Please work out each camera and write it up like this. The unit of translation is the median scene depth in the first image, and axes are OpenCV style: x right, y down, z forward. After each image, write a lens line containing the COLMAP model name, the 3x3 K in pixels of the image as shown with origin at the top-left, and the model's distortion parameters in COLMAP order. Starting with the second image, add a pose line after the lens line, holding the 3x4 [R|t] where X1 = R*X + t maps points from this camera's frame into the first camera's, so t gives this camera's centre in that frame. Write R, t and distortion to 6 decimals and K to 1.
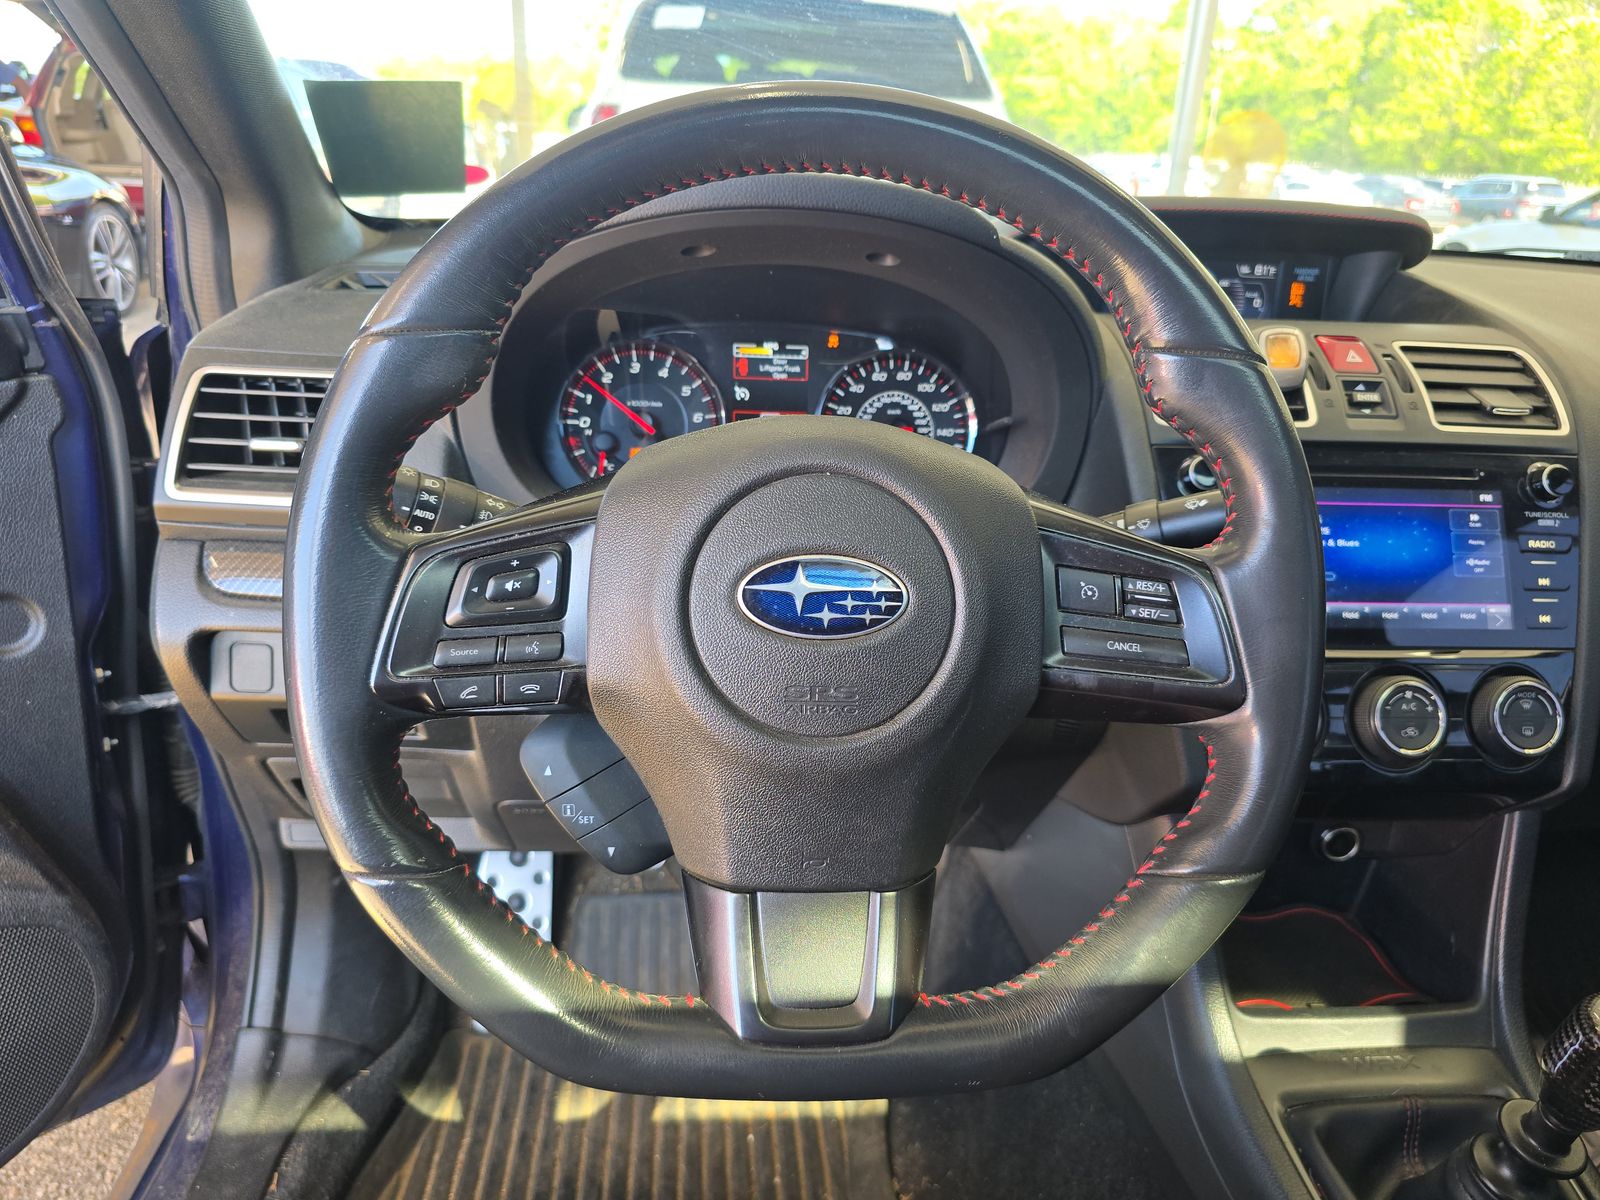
lens RADIAL K [[1071.6, 0, 795.7], [0, 1071.6, 604.0], [0, 0, 1]] dist [0.032370, -0.020140]
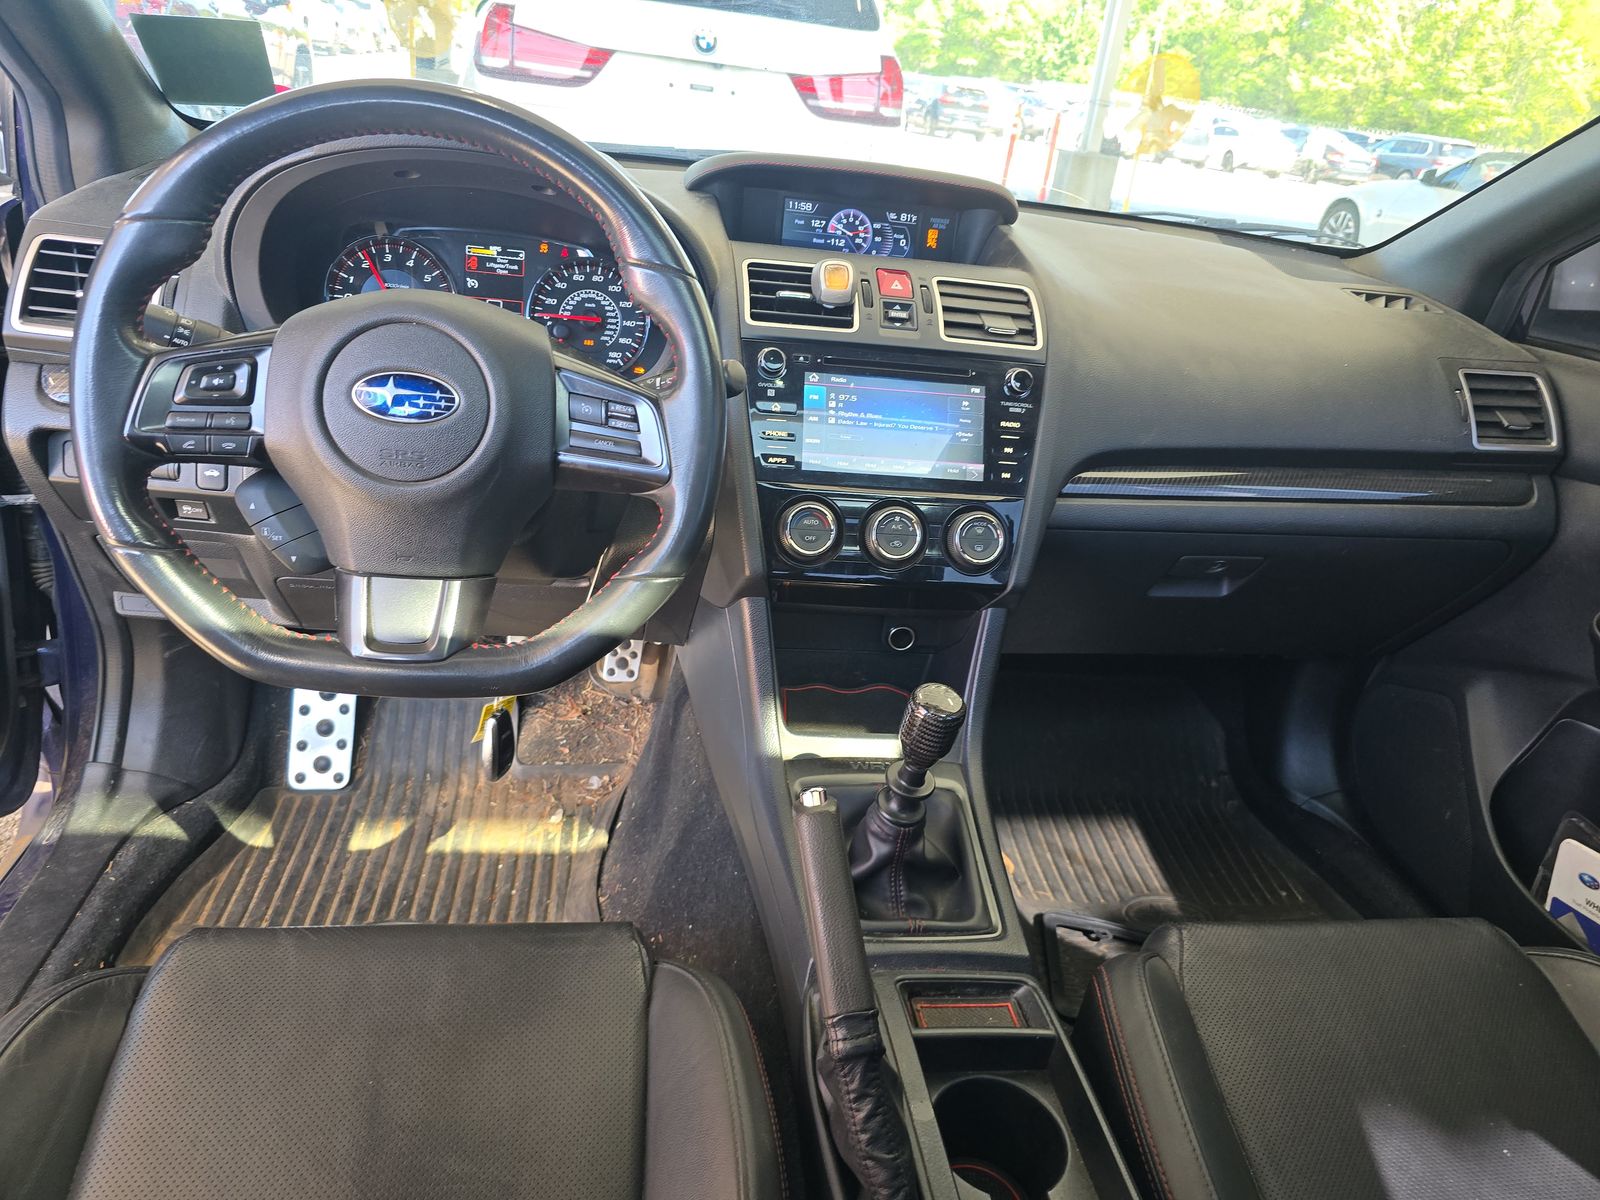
lens RADIAL K [[1071.6, 0, 803.8], [0, 1071.6, 601.5], [0, 0, 1]] dist [0.032370, -0.020140]
pose [[0.996303, 0.043441, 0.074123, 0.277126], [-0.048617, 0.996396, 0.069514, 0.084885], [-0.070836, -0.072861, 0.994823, -0.389850]]
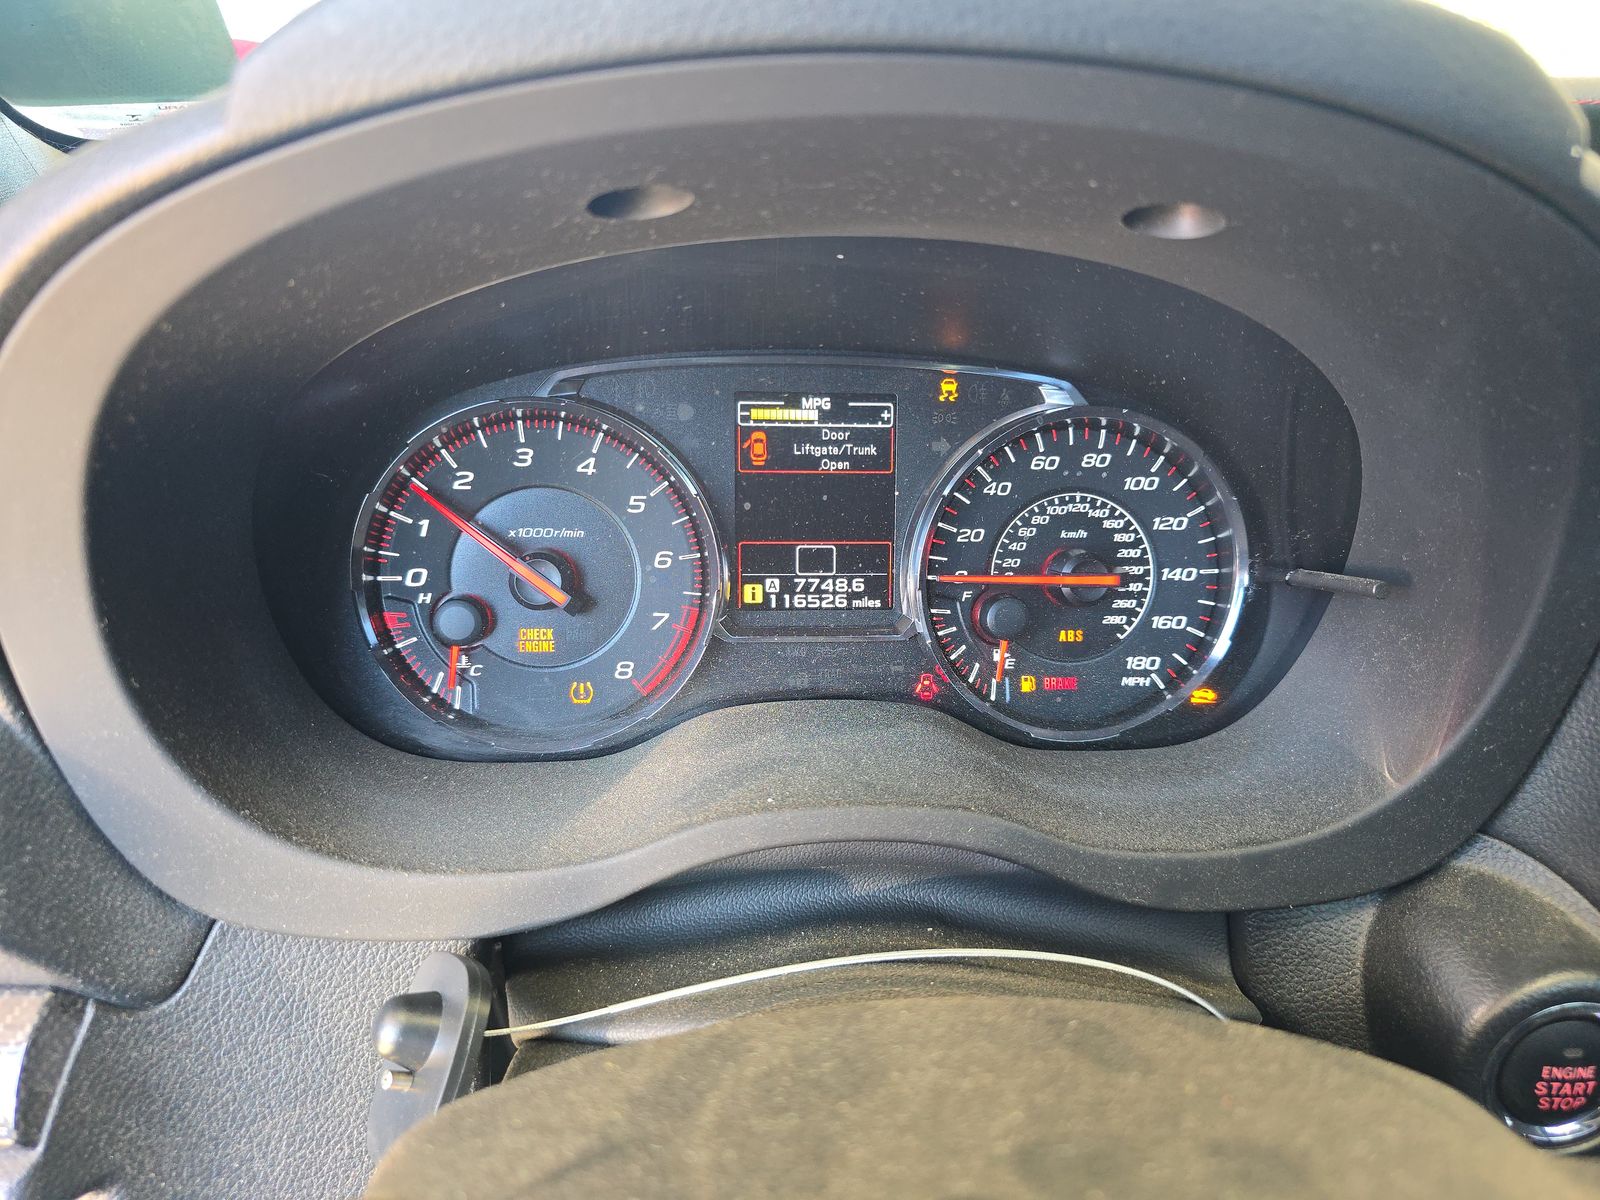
lens RADIAL K [[1071.6, 0, 790.0], [0, 1071.6, 546.7], [0, 0, 1]] dist [0.032370, -0.020140]
pose [[0.999935, -0.011363, 0.000459, -0.035562], [0.011368, 0.999875, -0.010953, -0.171413], [-0.000335, 0.010958, 0.999940, 0.526188]]
